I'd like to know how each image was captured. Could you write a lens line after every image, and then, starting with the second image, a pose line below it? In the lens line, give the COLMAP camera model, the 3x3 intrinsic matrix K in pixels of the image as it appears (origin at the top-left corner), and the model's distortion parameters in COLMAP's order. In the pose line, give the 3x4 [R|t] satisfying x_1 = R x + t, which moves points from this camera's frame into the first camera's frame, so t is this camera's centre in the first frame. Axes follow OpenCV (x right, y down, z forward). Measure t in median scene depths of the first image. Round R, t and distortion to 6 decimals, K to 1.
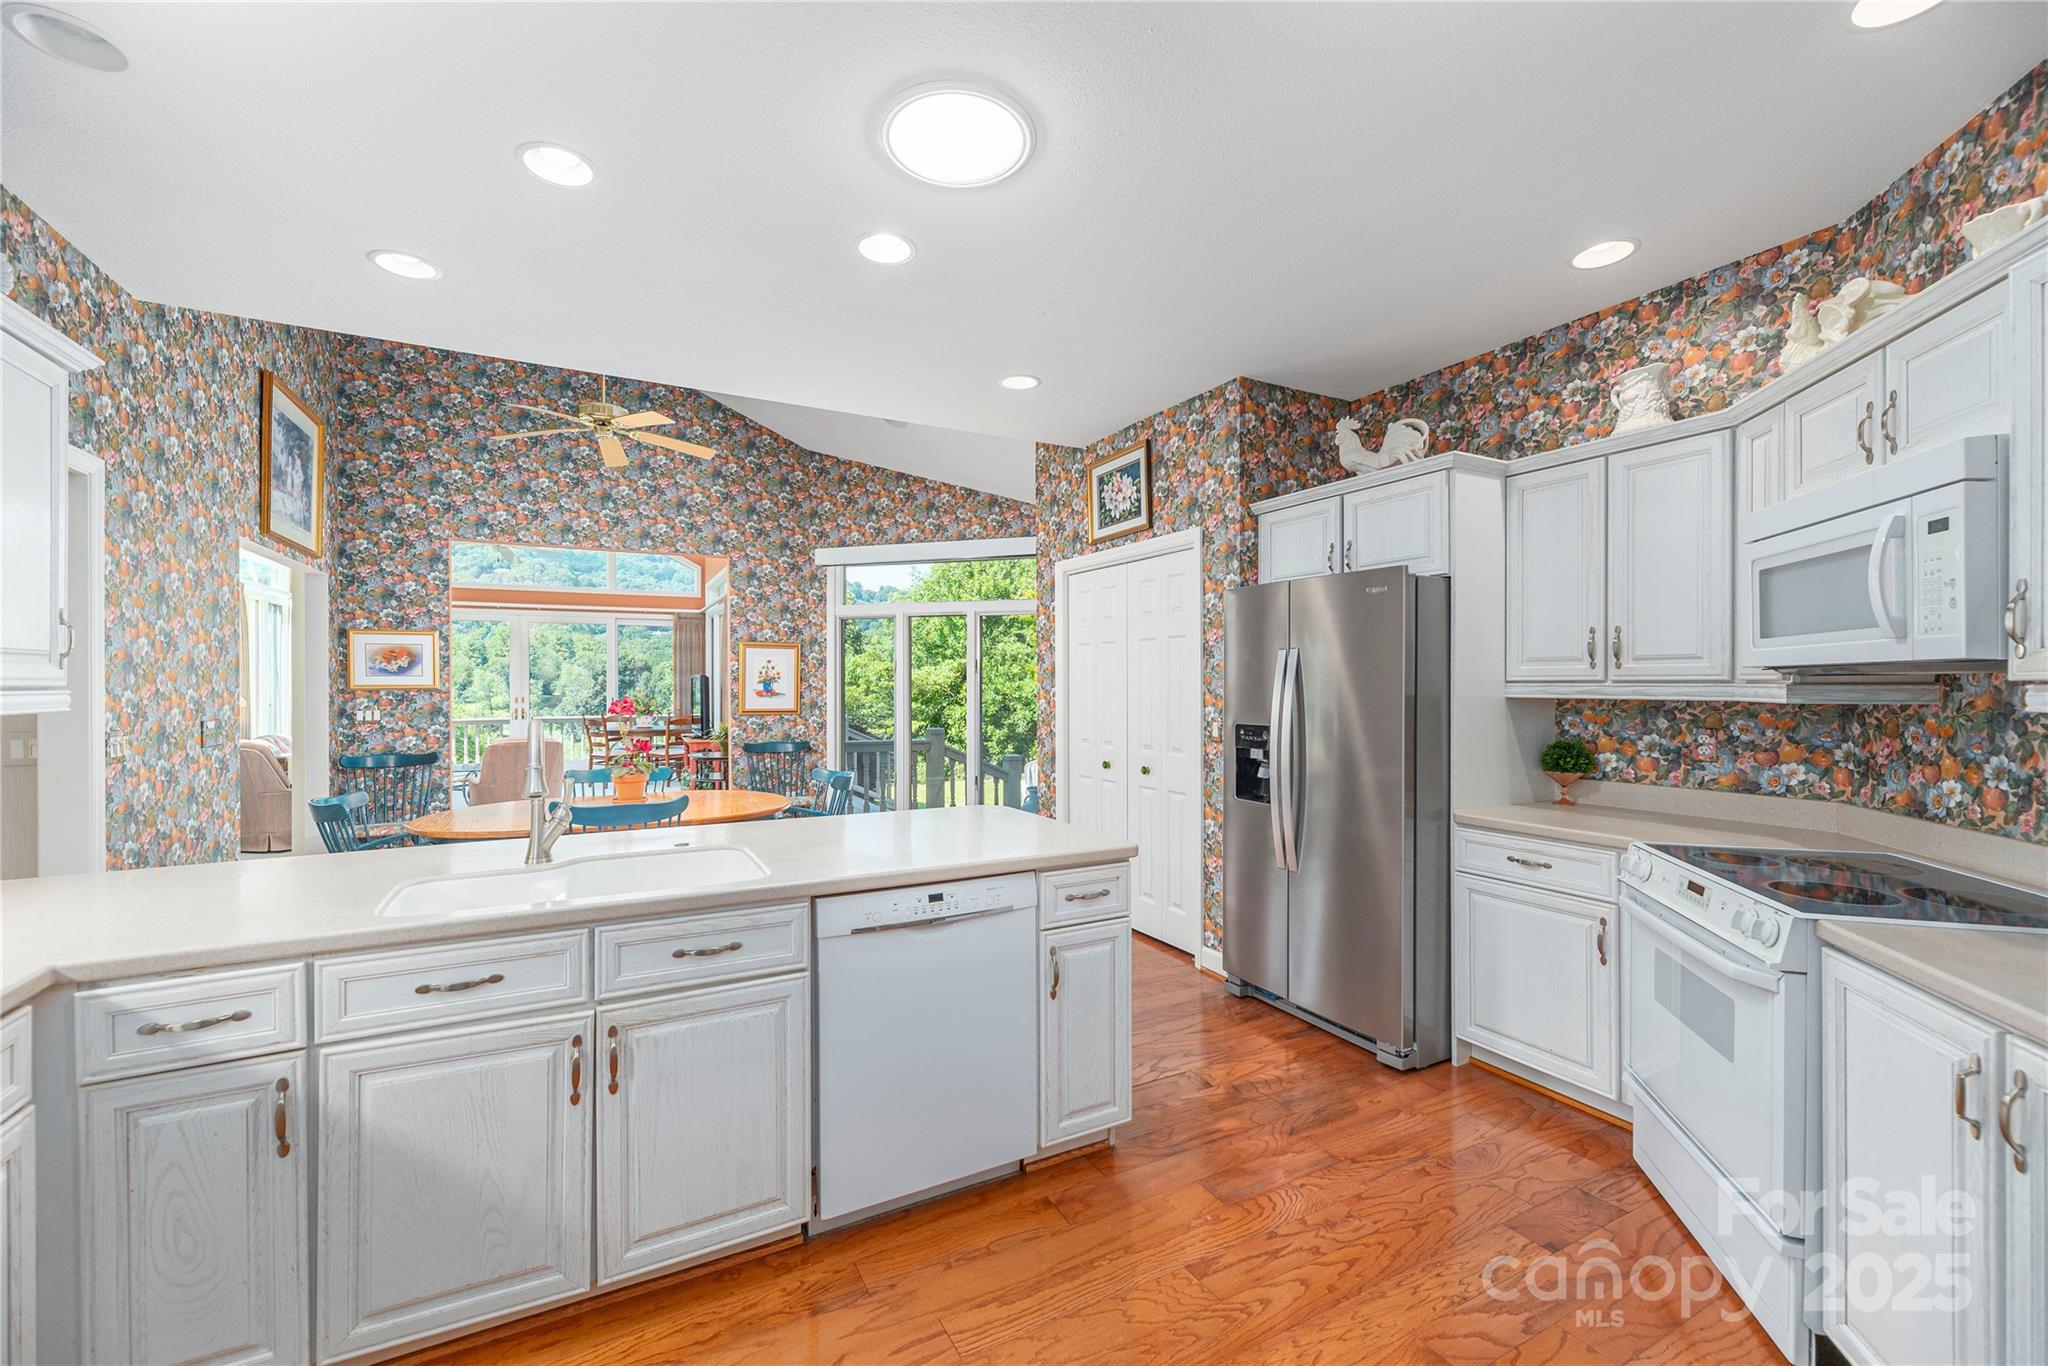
lens RADIAL K [[844.8, 0, 1022.8], [0, 844.8, 684.4], [0, 0, 1]] dist [-0.000131, -0.000257]
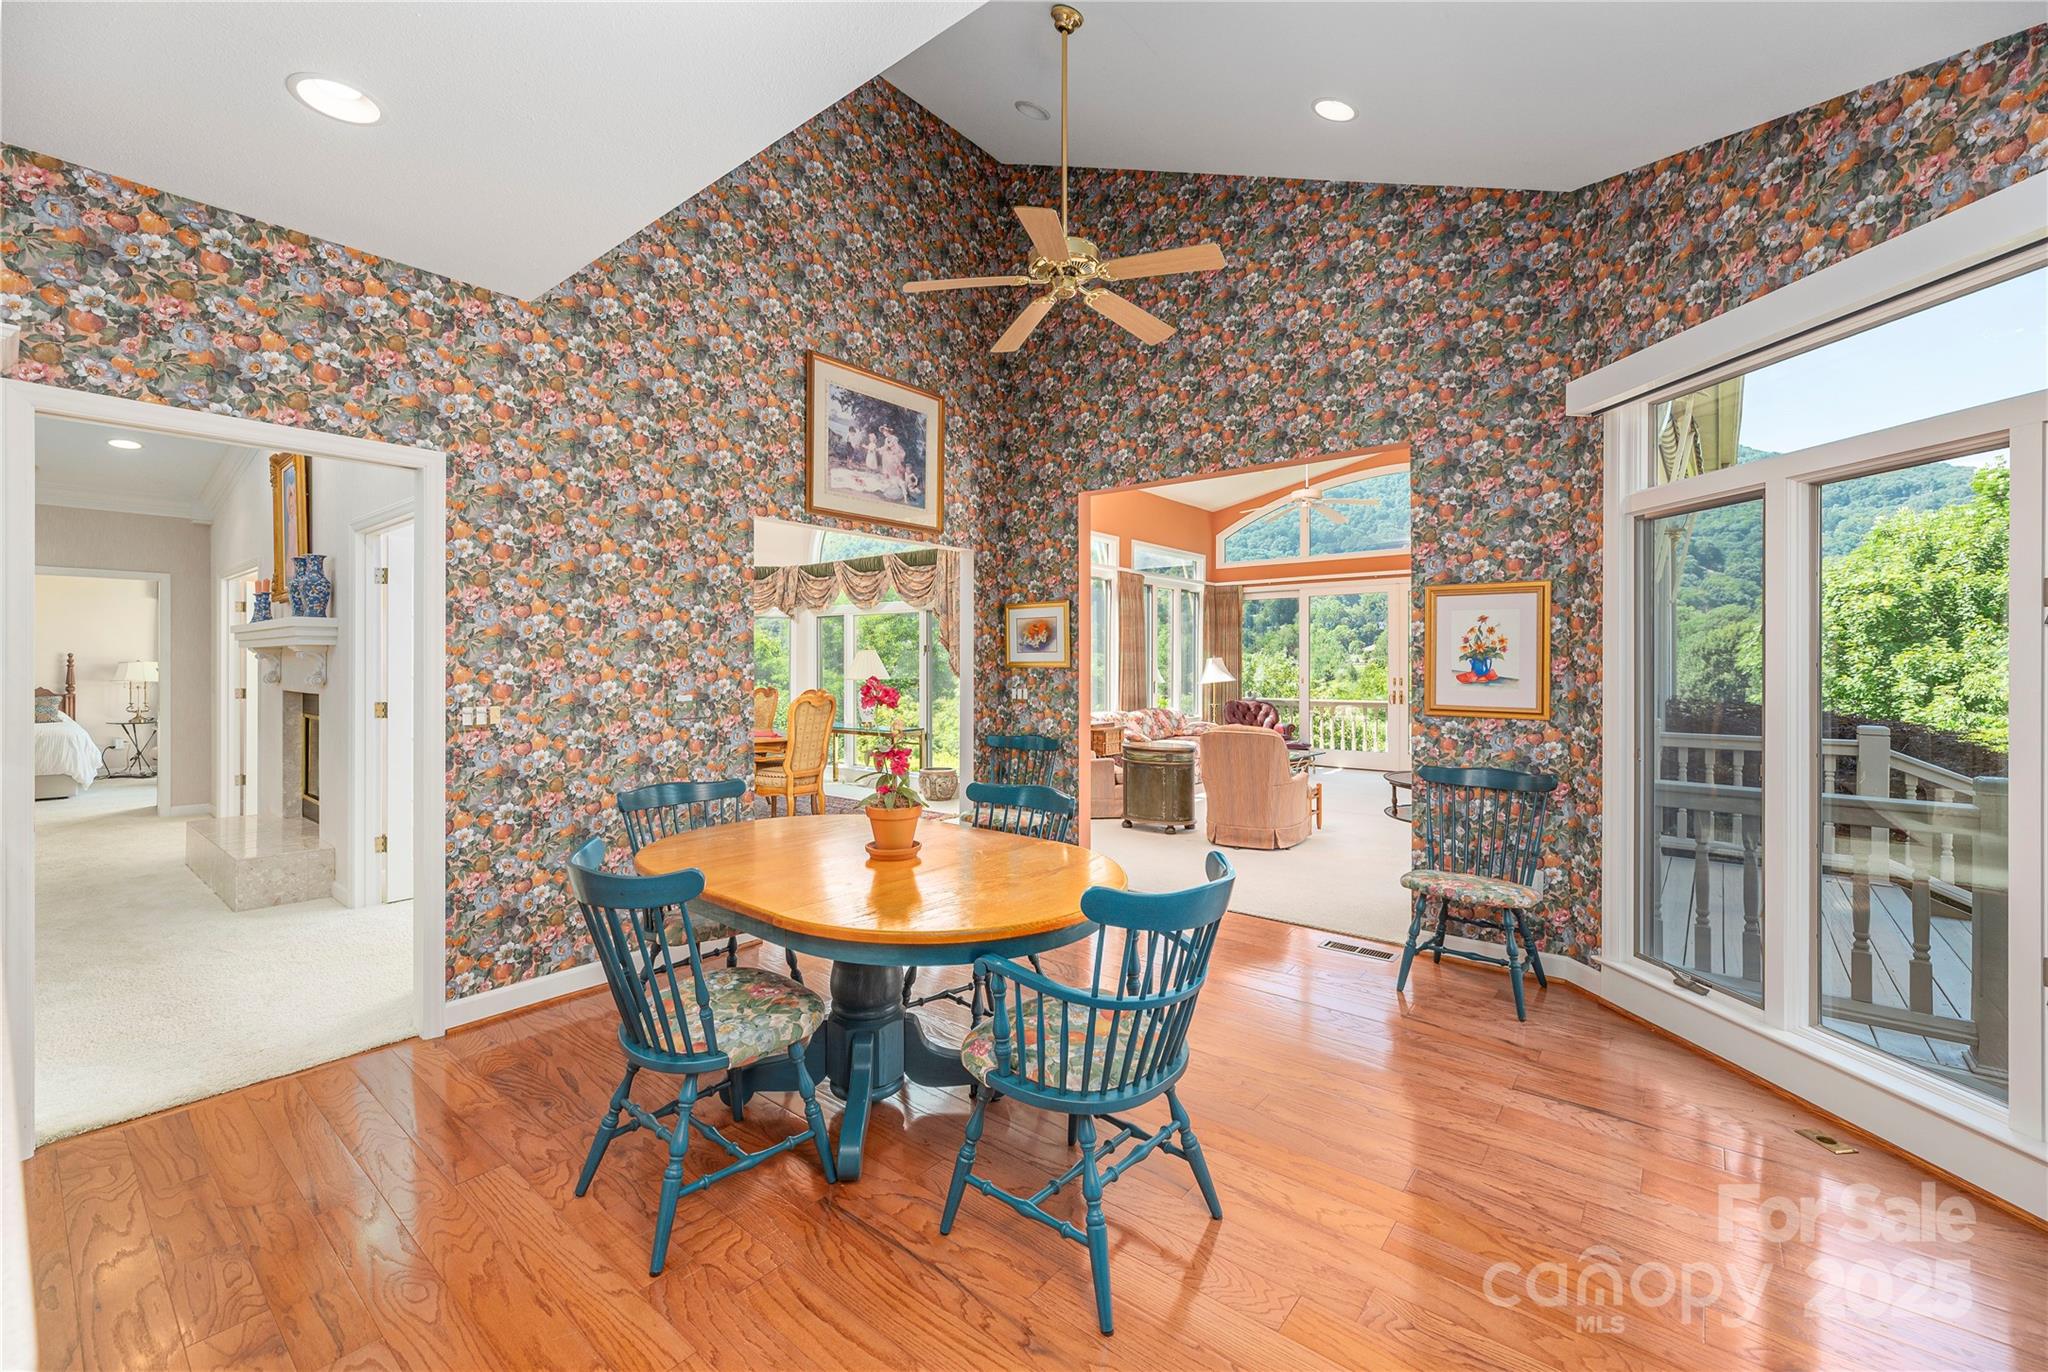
lens RADIAL K [[844.8, 0, 1014.6], [0, 844.8, 666.4], [0, 0, 1]] dist [-0.000131, -0.000257]
pose [[0.391791, 0.003243, -0.920049, 0.079914], [-0.001727, 0.999995, 0.002789, 0.002433], [0.920053, 0.000496, 0.391794, 0.514535]]
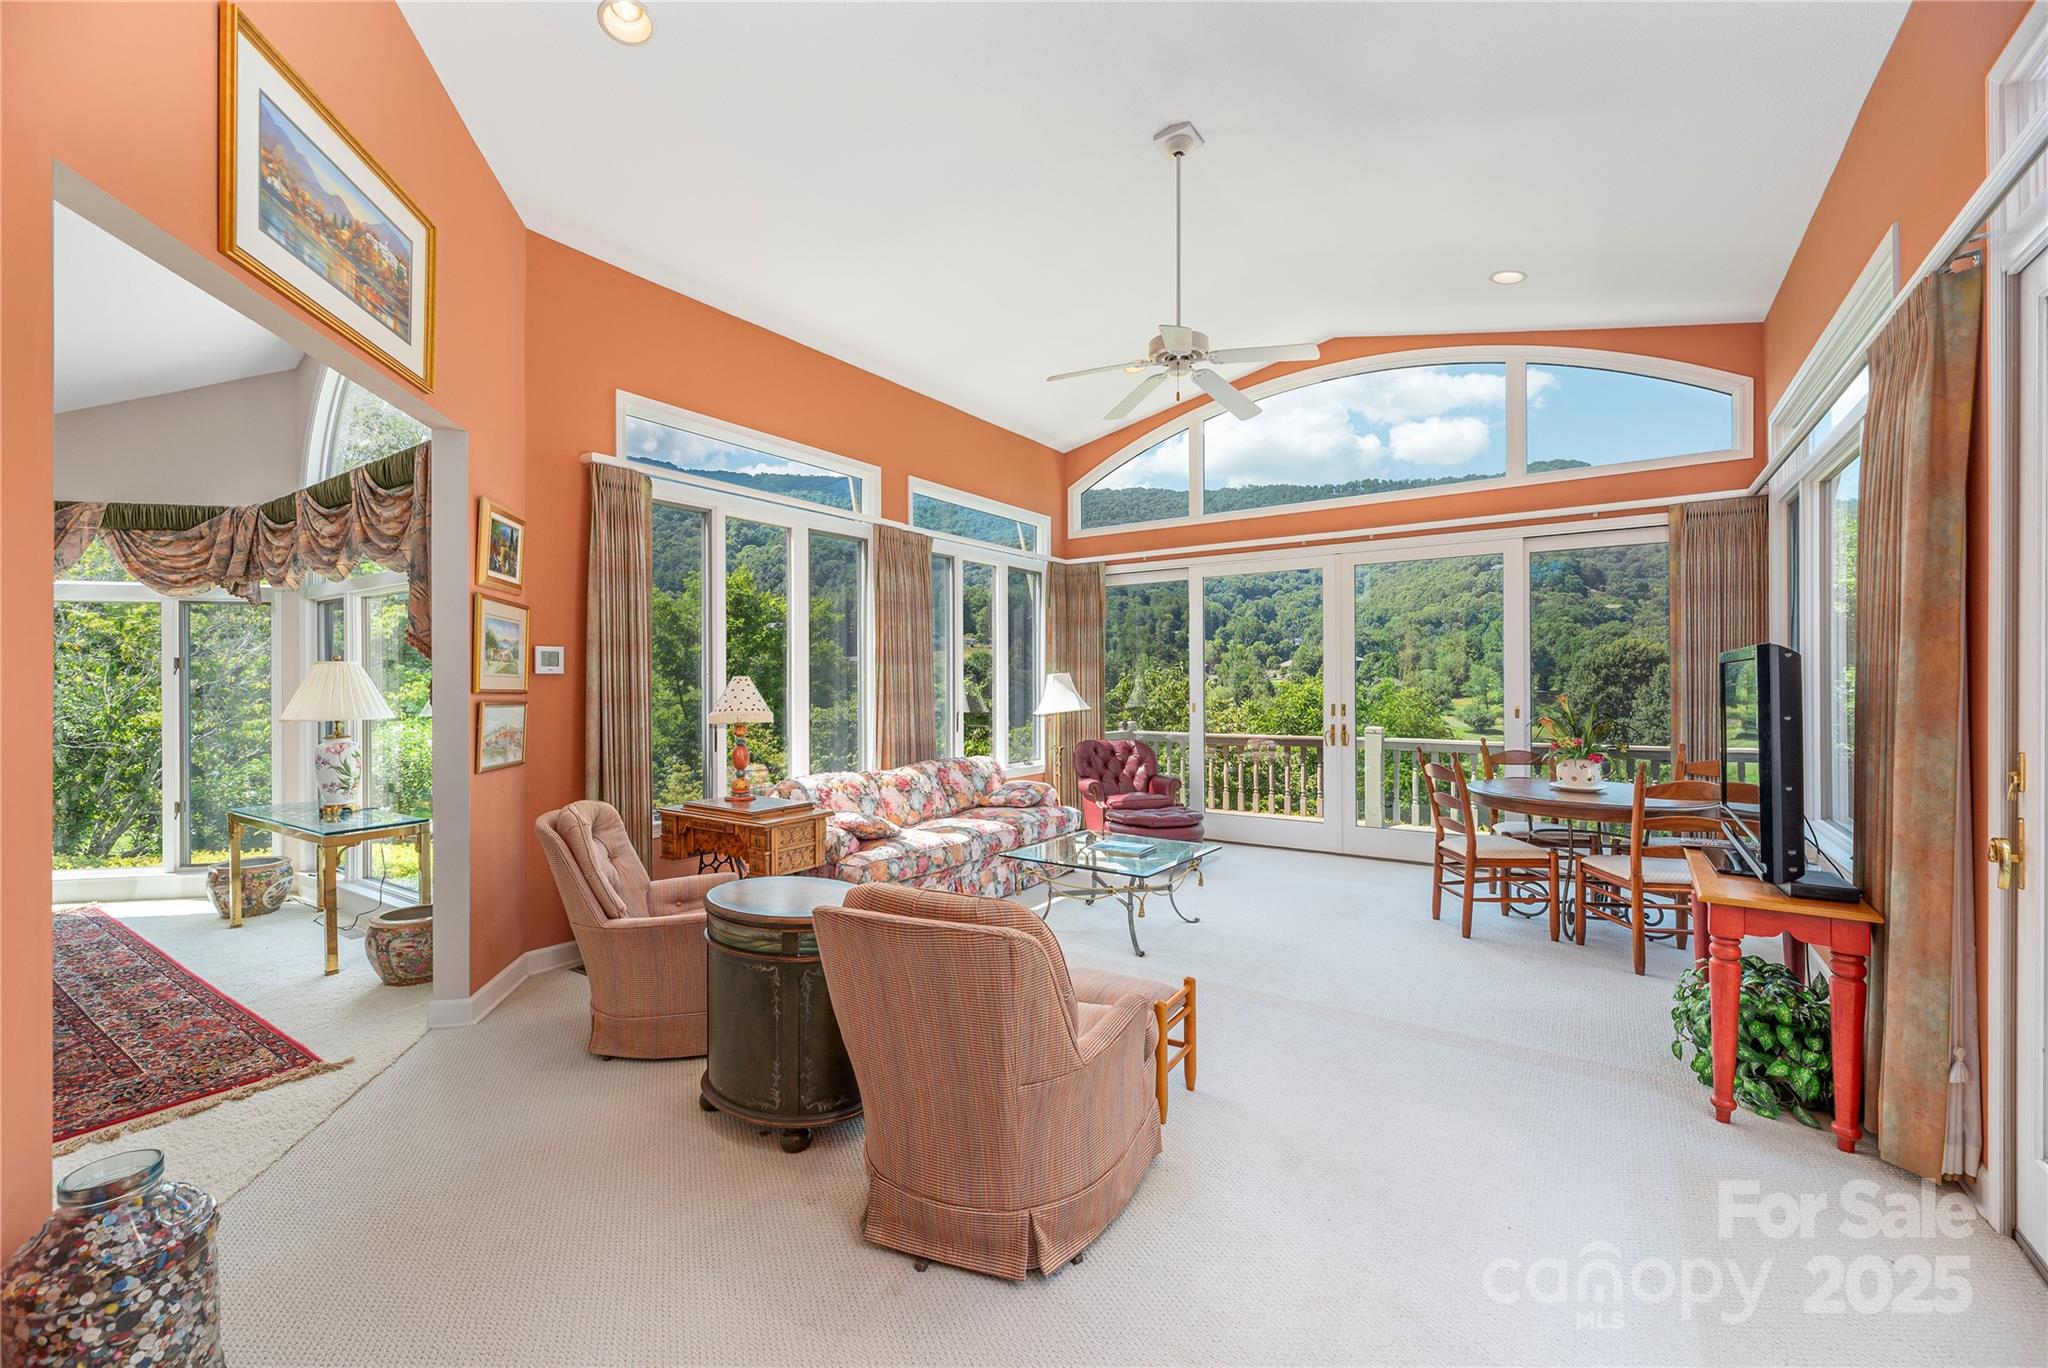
lens RADIAL K [[844.8, 0, 1032.8], [0, 844.8, 682.5], [0, 0, 1]] dist [-0.000131, -0.000257]
pose [[0.487547, -0.000487, -0.873097, -0.380235], [0.004242, 0.999989, 0.001811, -0.001289], [0.873086, -0.004587, 0.487544, 0.974333]]
